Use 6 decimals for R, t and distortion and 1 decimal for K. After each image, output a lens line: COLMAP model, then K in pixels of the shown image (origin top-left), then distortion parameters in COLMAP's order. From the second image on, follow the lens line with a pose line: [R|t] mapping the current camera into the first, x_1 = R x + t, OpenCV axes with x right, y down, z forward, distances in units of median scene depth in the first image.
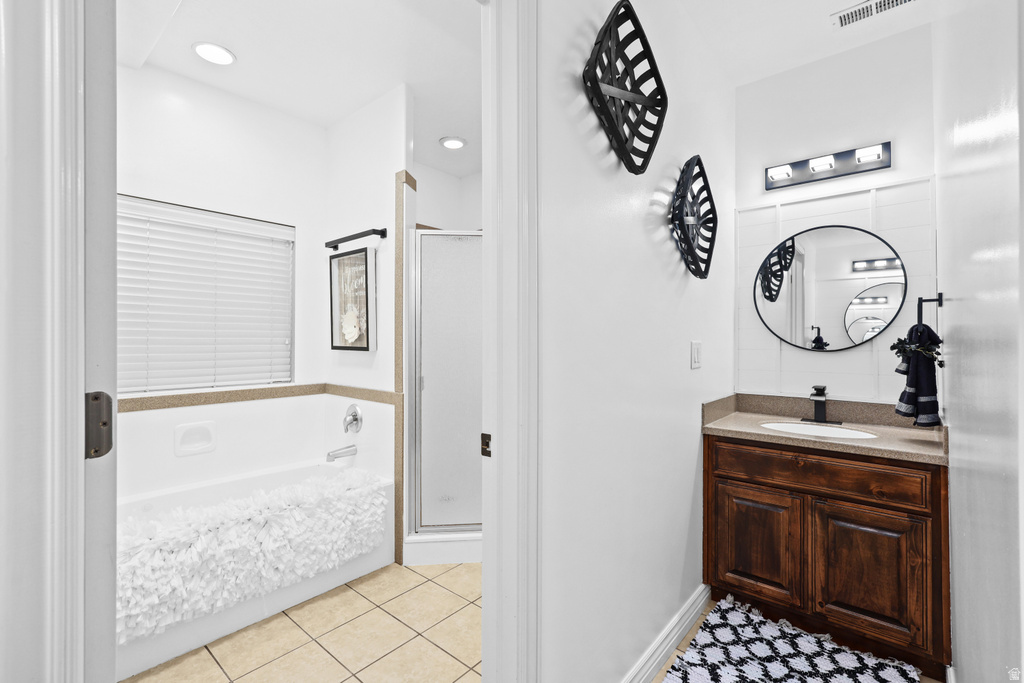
lens RADIAL K [[452.7, 0, 505.2], [0, 452.7, 339.9], [0, 0, 1]] dist [0.000086, 0.000113]
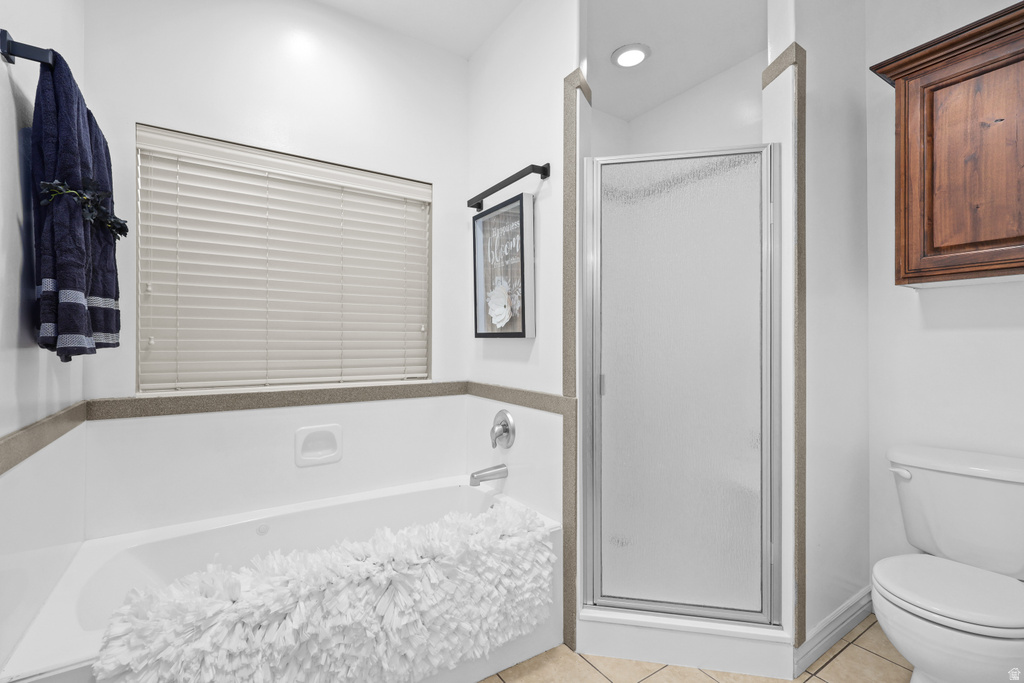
lens RADIAL K [[452.7, 0, 505.2], [0, 452.7, 339.9], [0, 0, 1]] dist [0.000086, 0.000113]
pose [[0.960402, -0.001841, -0.278613, -0.138215], [0.000336, 0.999985, -0.005450, 0.034043], [0.278618, 0.005141, 0.960388, 0.315818]]
